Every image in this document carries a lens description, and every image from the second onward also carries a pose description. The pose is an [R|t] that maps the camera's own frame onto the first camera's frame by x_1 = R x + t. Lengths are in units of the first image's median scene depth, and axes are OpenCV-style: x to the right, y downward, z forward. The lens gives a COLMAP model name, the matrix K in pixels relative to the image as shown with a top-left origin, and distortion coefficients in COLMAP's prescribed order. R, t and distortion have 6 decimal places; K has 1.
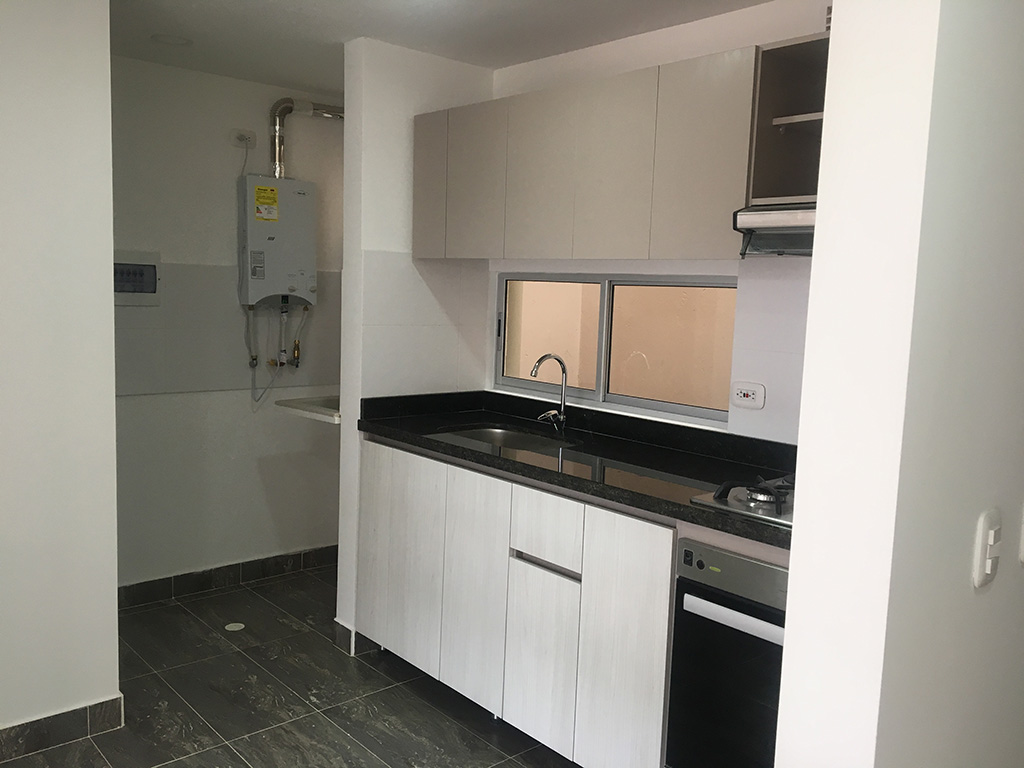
lens RADIAL K [[857.7, 0, 506.6], [0, 857.7, 384.7], [0, 0, 1]] dist [0.088803, -0.115320]
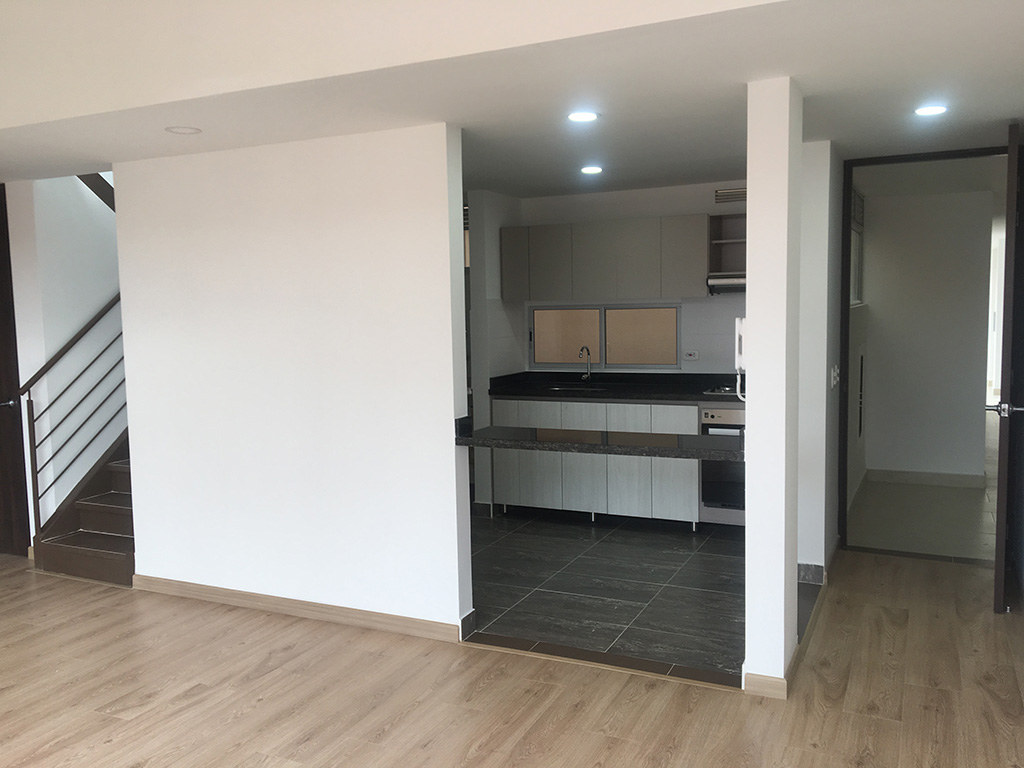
lens RADIAL K [[857.7, 0, 506.6], [0, 857.7, 384.7], [0, 0, 1]] dist [0.088803, -0.115320]
pose [[0.919595, -0.088987, 0.382656, -0.863676], [0.098606, 0.995111, -0.005556, 0.045907], [-0.380291, 0.042842, 0.923874, -0.746051]]
